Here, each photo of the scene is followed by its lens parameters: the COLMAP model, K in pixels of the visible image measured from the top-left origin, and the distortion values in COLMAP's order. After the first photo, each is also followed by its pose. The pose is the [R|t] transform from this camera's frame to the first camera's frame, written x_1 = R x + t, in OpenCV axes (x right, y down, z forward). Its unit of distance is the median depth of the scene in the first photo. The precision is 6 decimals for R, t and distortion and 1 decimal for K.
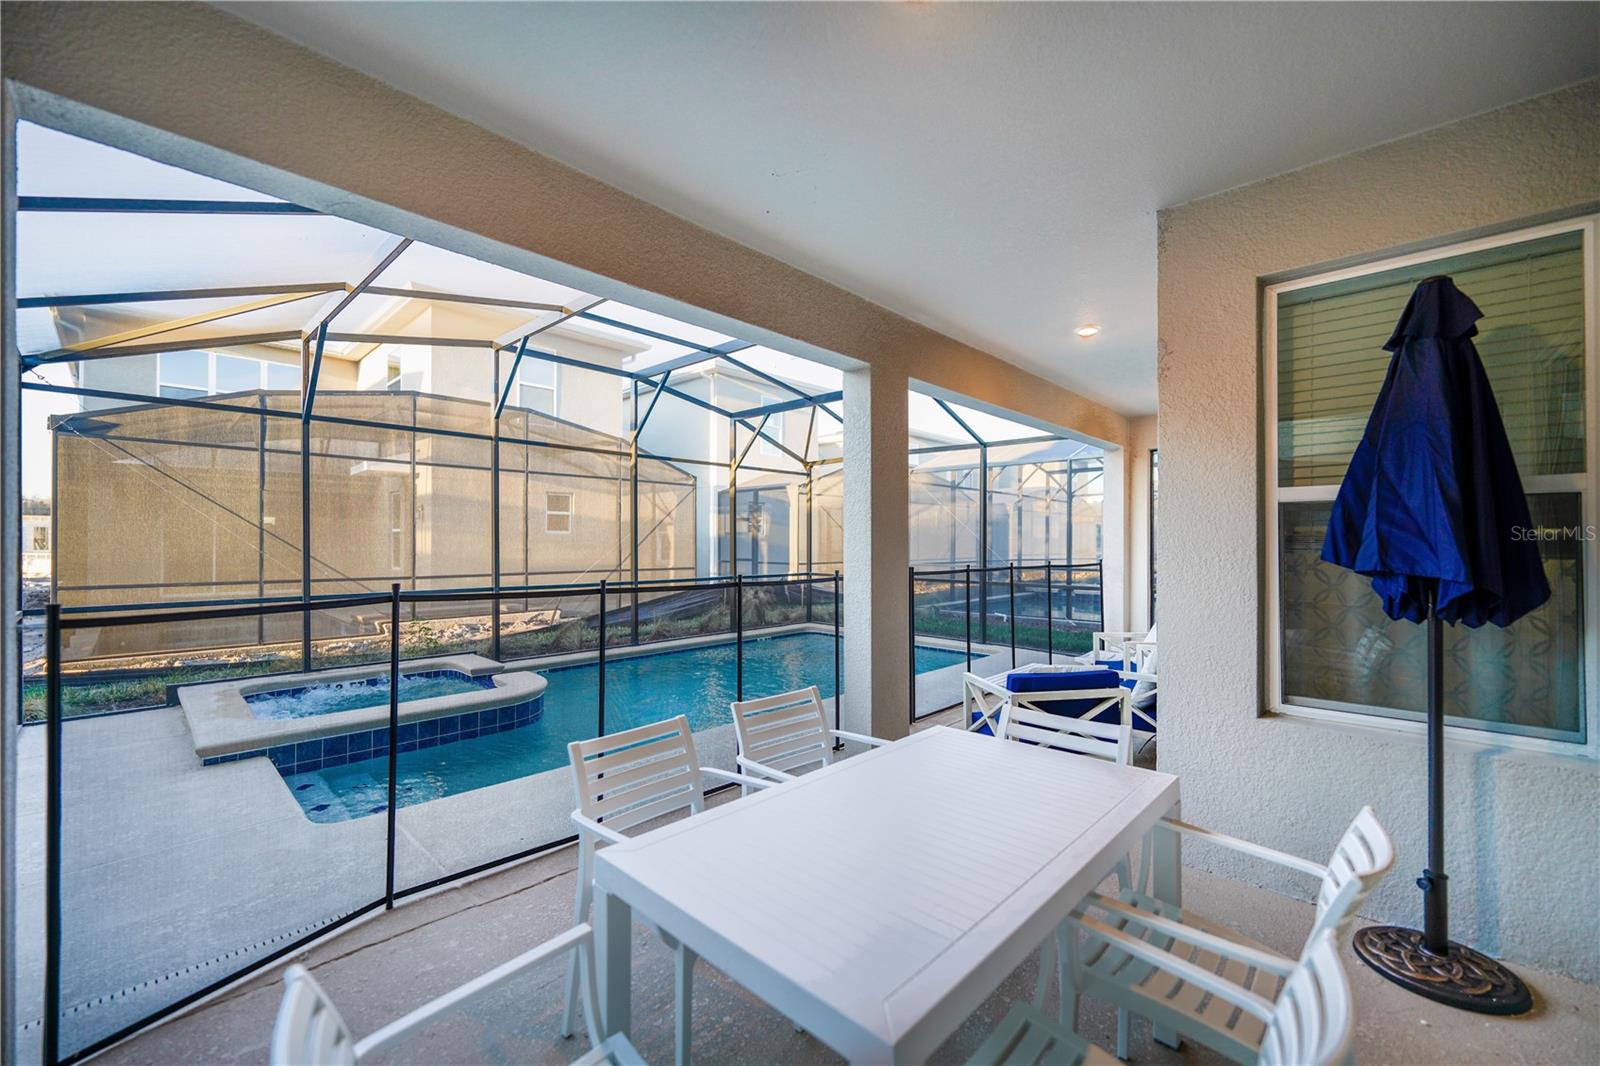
lens RADIAL K [[645.1, 0, 797.4], [0, 645.1, 535.7], [0, 0, 1]] dist [0.002115, -0.000637]
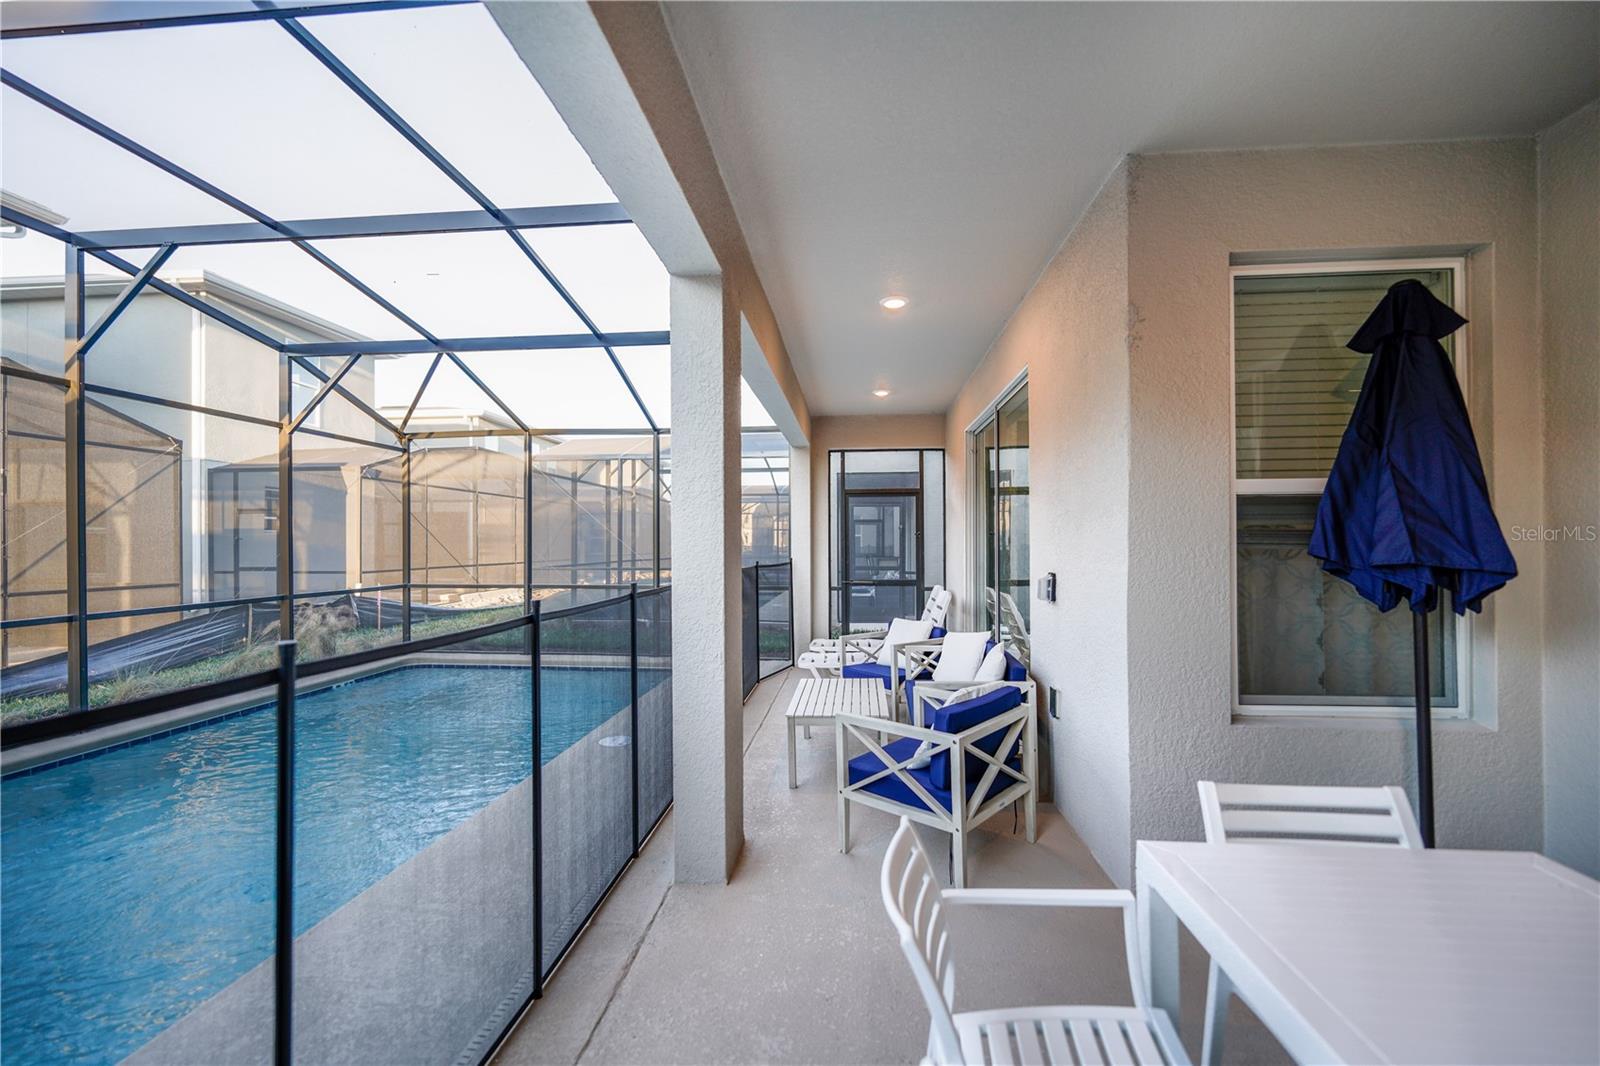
lens RADIAL K [[645.1, 0, 797.4], [0, 645.1, 537.2], [0, 0, 1]] dist [0.002115, -0.000637]
pose [[0.789906, -0.001031, 0.613227, -0.103806], [-0.000309, 0.999998, 0.002080, 0.002800], [-0.613227, -0.001832, 0.789904, 0.188262]]
